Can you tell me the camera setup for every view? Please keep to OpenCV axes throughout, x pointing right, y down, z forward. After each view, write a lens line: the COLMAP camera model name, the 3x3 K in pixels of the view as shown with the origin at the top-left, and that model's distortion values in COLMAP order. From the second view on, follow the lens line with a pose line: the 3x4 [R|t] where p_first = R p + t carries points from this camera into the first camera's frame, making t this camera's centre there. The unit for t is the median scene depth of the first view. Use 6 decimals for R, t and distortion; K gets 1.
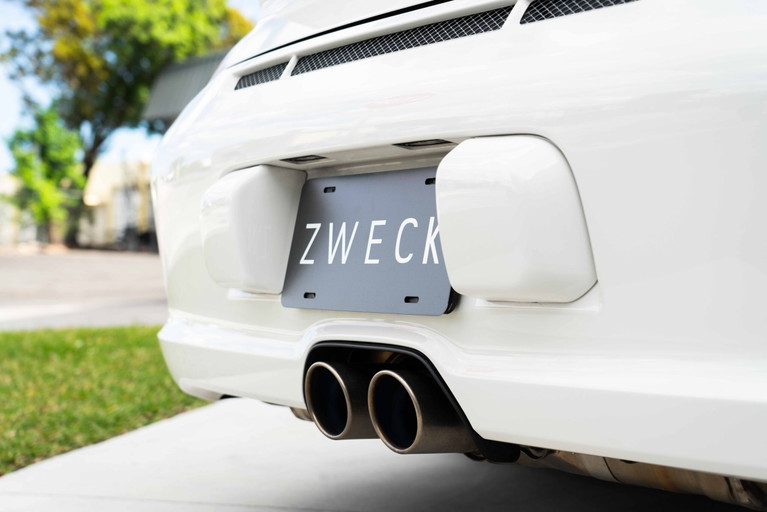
lens RADIAL K [[1256.9, 0, 383.5], [0, 1256.9, 256.0], [0, 0, 1]] dist [0.034276, 0.039464]
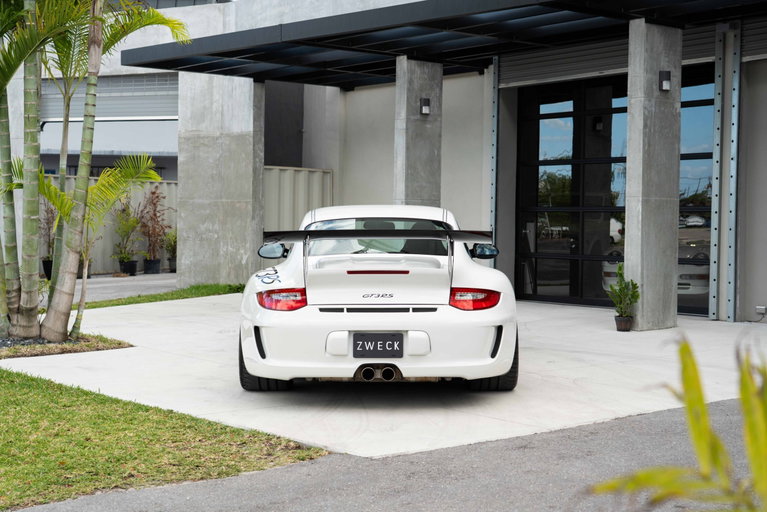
lens RADIAL K [[1193.6, 0, 385.5], [0, 1193.6, 254.5], [0, 0, 1]] dist [0.050195, 0.073493]
pose [[0.594162, -0.021811, 0.804050, -3.186047], [-0.004838, 0.999517, 0.030688, -0.434126], [-0.804331, -0.022123, 0.593770, -1.642988]]
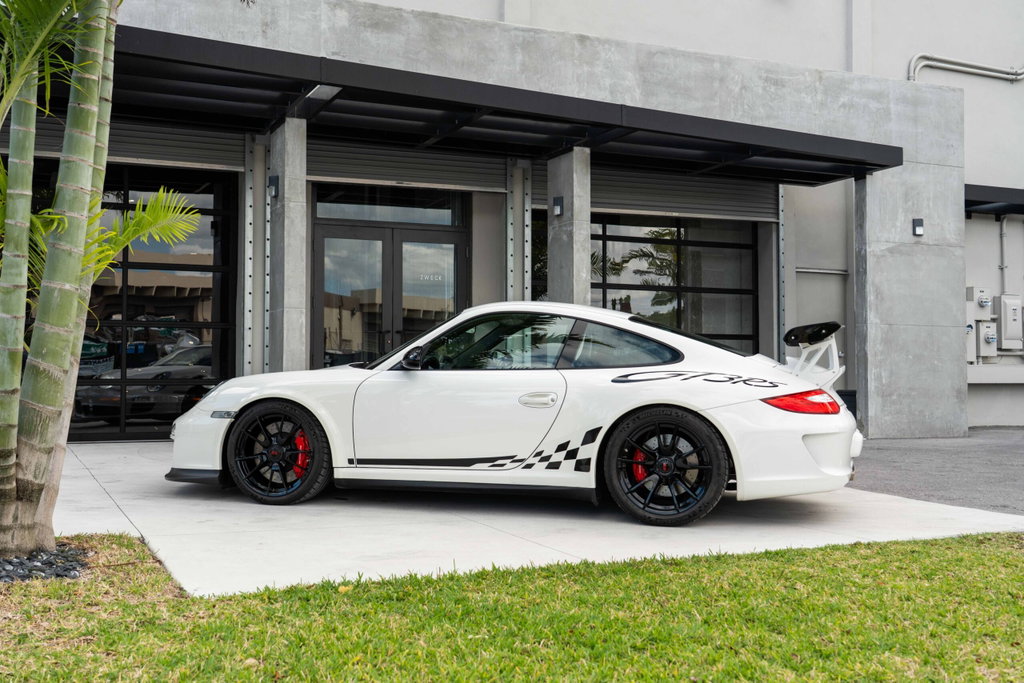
lens RADIAL K [[1121.6, 0, 504.5], [0, 1121.6, 340.3], [0, 0, 1]] dist [0.054635, 0.001511]
pose [[-0.627119, 0.016240, 0.778754, -2.196581], [-0.003941, 0.999704, -0.024022, -0.256938], [-0.778913, -0.018133, -0.626869, 3.965555]]
